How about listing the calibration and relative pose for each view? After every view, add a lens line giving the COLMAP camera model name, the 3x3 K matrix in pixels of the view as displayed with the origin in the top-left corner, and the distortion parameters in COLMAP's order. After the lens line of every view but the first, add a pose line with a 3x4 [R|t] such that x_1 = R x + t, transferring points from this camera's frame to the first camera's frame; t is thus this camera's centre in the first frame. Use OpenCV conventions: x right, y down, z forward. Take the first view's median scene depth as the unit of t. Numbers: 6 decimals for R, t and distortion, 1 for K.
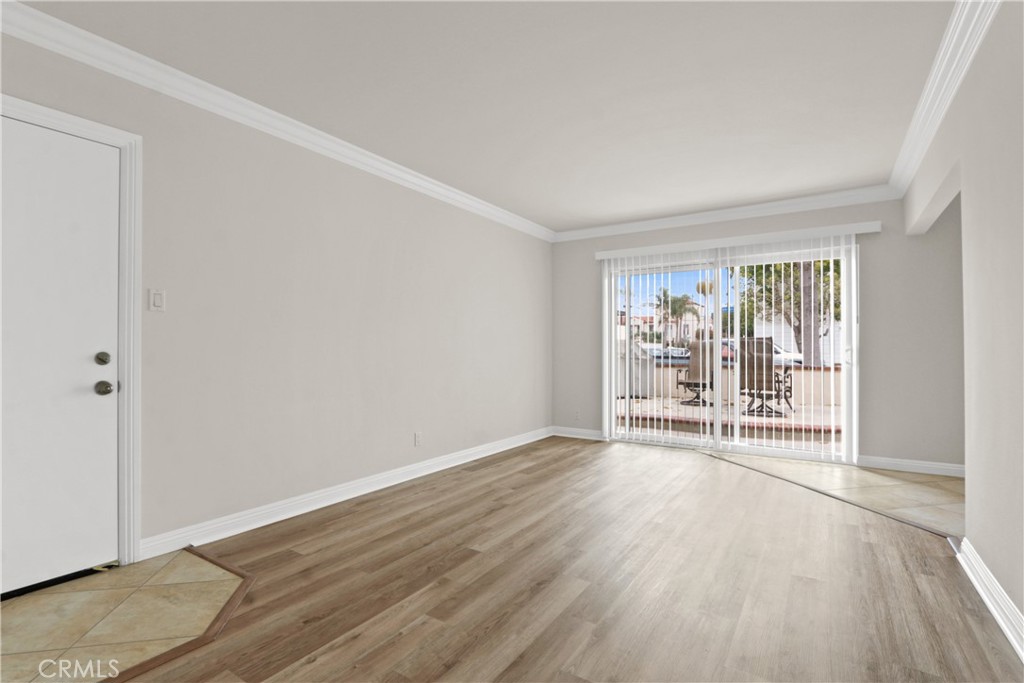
lens RADIAL K [[483.6, 0, 512.4], [0, 483.6, 348.3], [0, 0, 1]] dist [-0.000665, 0.000009]
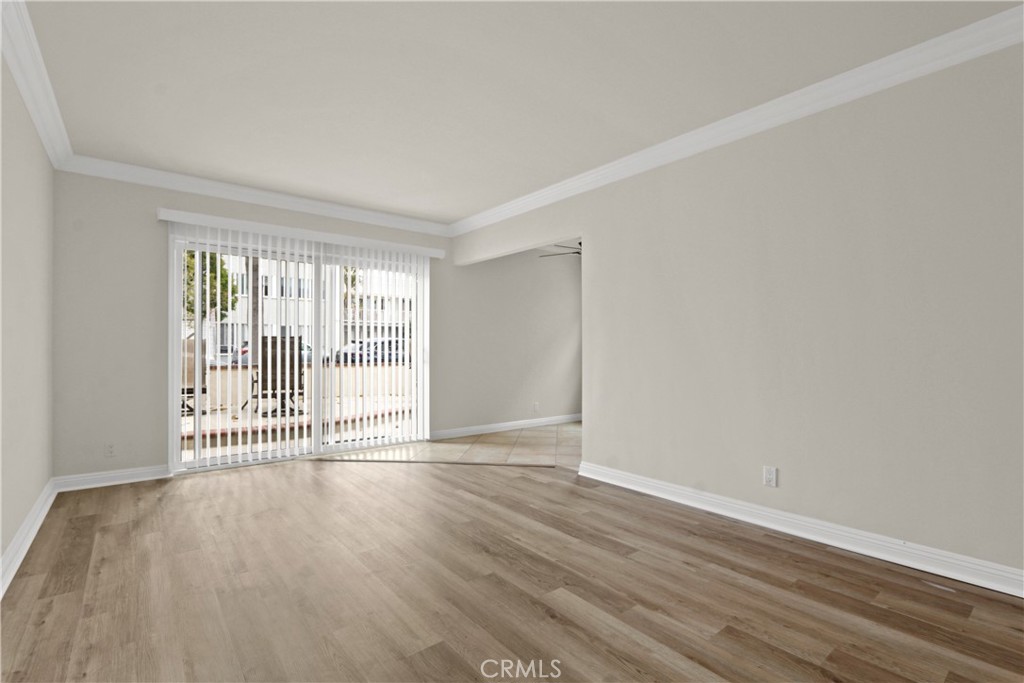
lens RADIAL K [[472.7, 0, 514.6], [0, 472.7, 345.3], [0, 0, 1]] dist [-0.012180, -0.000117]
pose [[0.308918, 0.007872, 0.951056, -0.402183], [-0.002665, 0.999969, -0.007411, 0.003231], [-0.951085, -0.000245, 0.308929, 0.417177]]
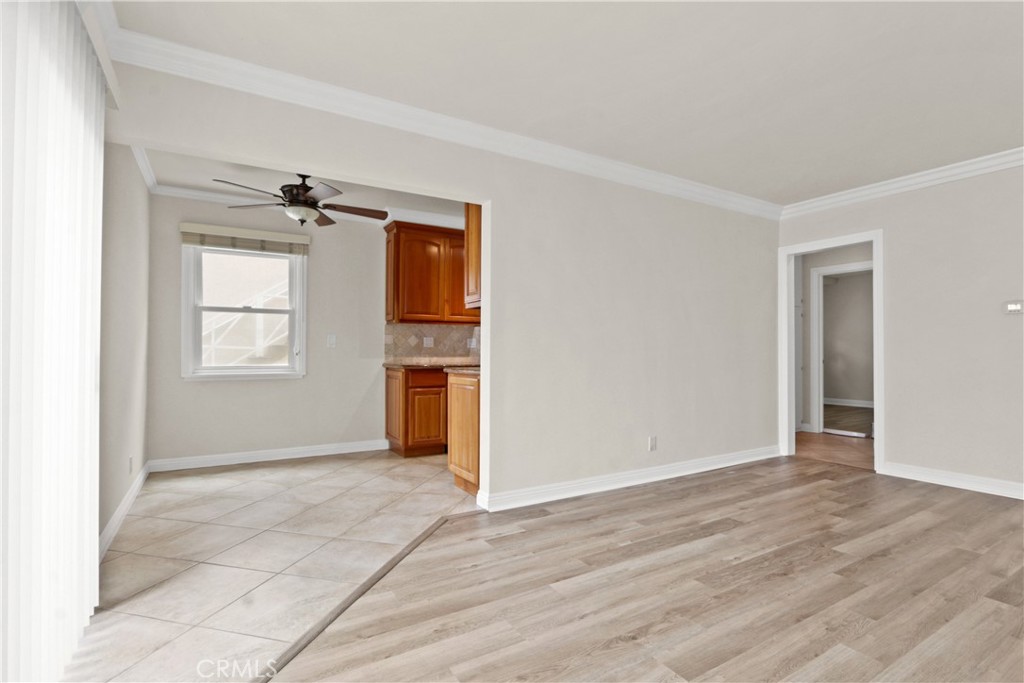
lens RADIAL K [[472.7, 0, 514.6], [0, 472.7, 345.3], [0, 0, 1]] dist [-0.012180, -0.000117]
pose [[-0.893832, 0.006569, 0.448353, 0.174328], [-0.001934, 0.999827, -0.018503, 0.006549], [-0.448397, -0.017406, -0.893665, 1.239282]]
